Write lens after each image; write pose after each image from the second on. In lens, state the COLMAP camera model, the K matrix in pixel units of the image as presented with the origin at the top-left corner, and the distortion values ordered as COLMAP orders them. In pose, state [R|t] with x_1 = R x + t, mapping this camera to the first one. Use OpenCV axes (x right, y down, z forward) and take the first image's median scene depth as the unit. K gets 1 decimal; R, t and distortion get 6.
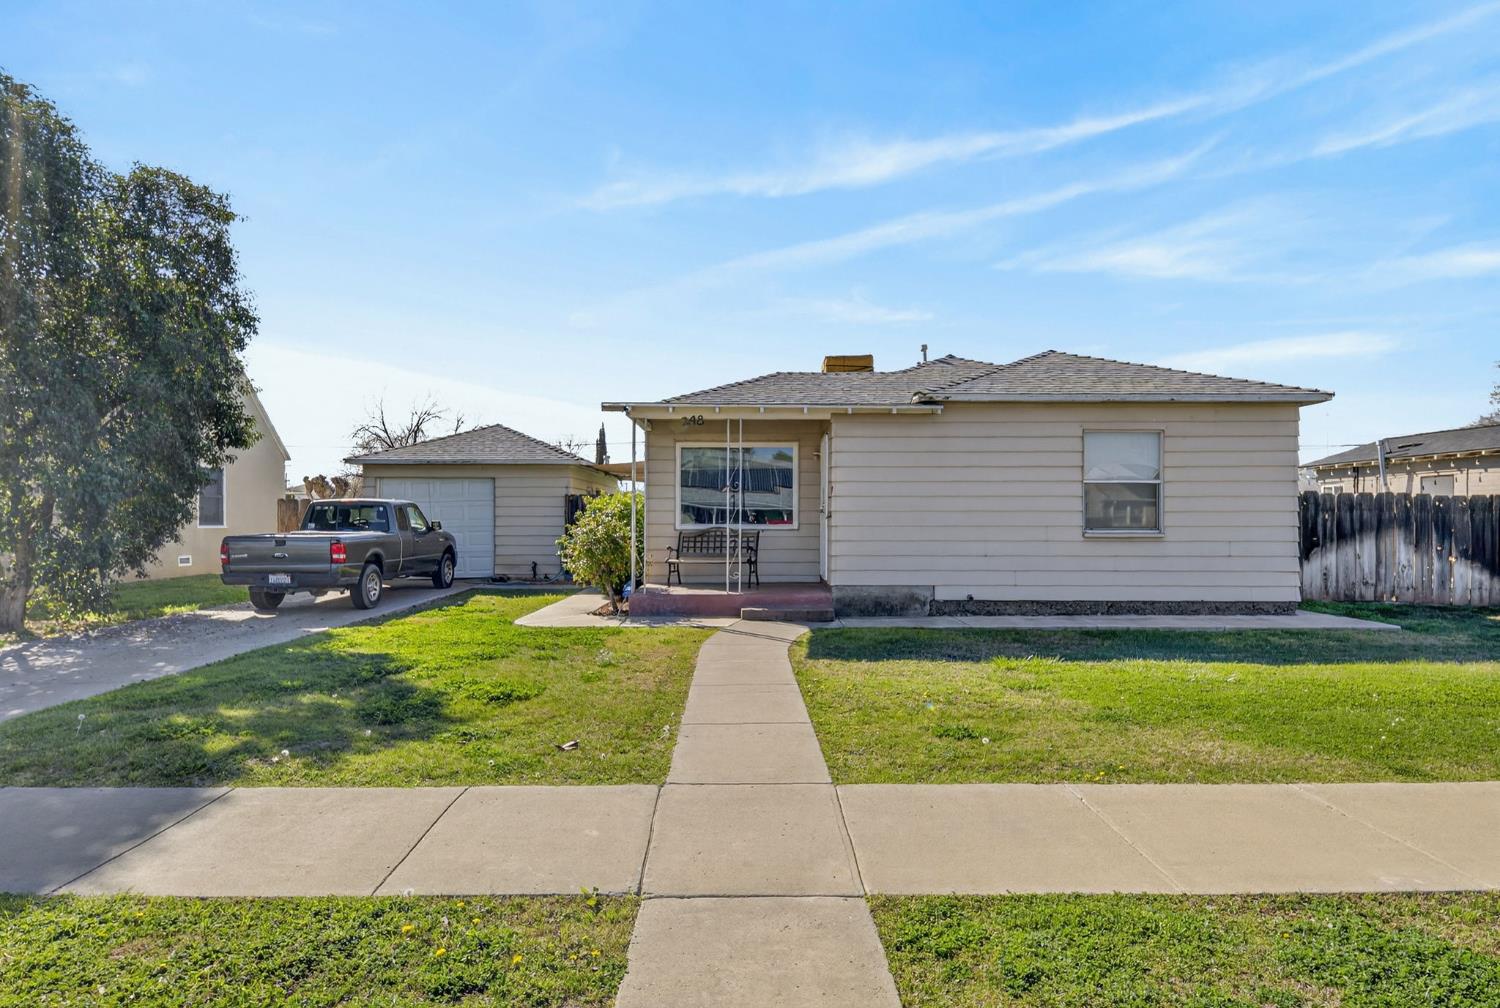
lens RADIAL K [[850.3, 0, 746.3], [0, 850.3, 510.8], [0, 0, 1]] dist [0.006561, -0.000404]
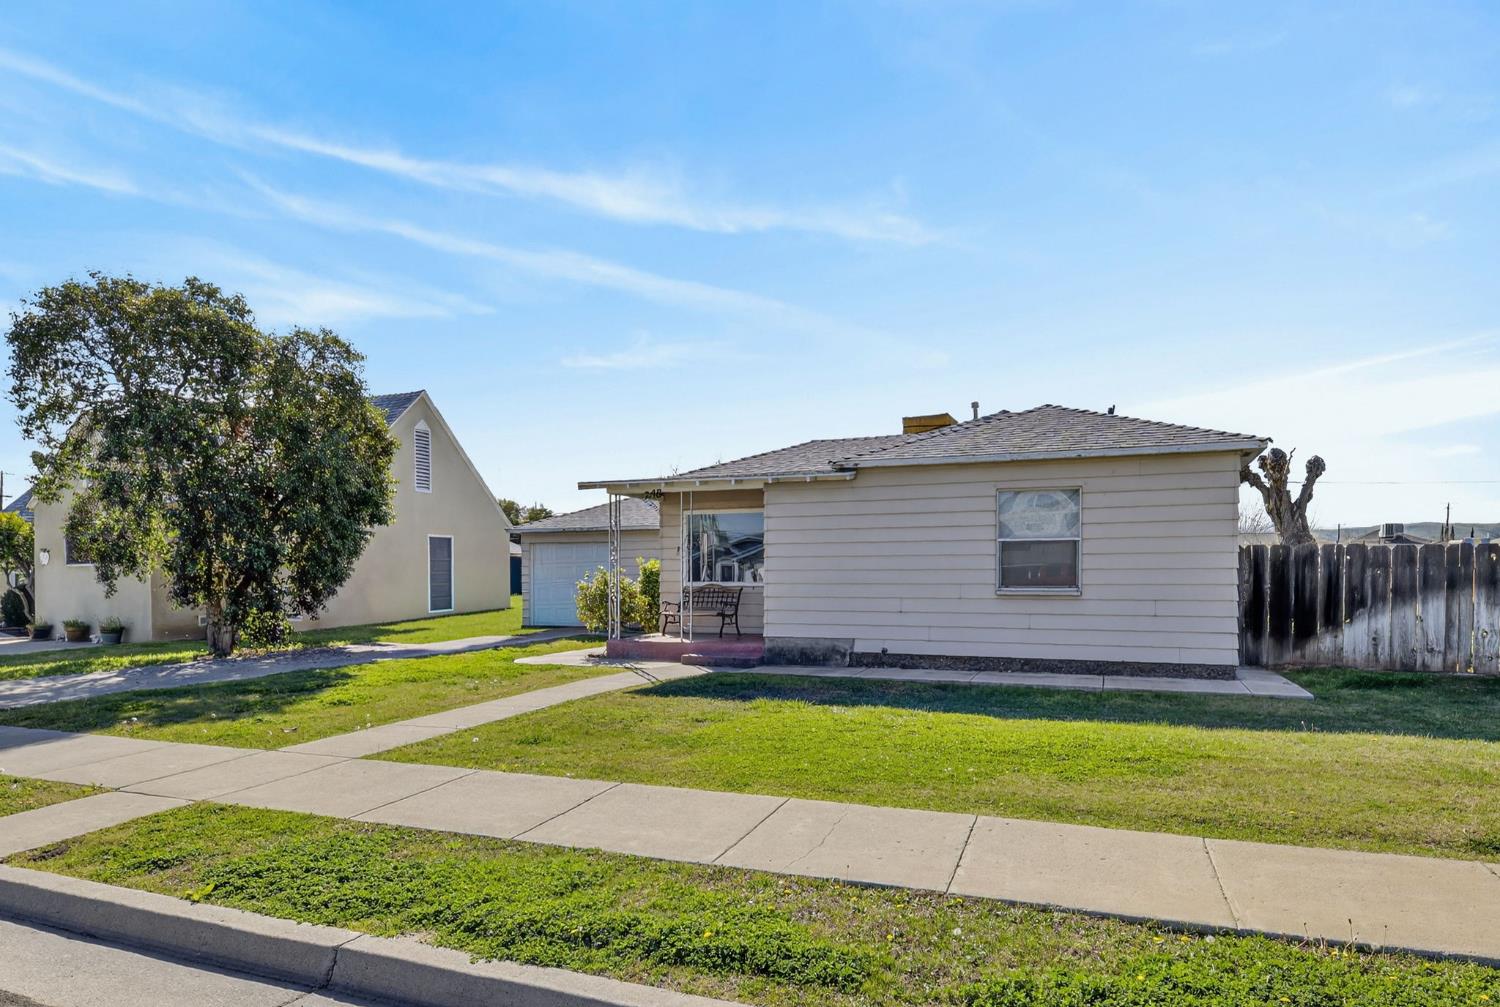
lens RADIAL K [[853.0, 0, 754.2], [0, 853.0, 587.4], [0, 0, 1]] dist [0.010340, 0.000174]
pose [[0.930914, 0.002009, -0.365234, 0.489092], [0.007015, 0.999702, 0.023379, -0.003634], [0.365172, -0.024326, 0.930622, -0.052026]]
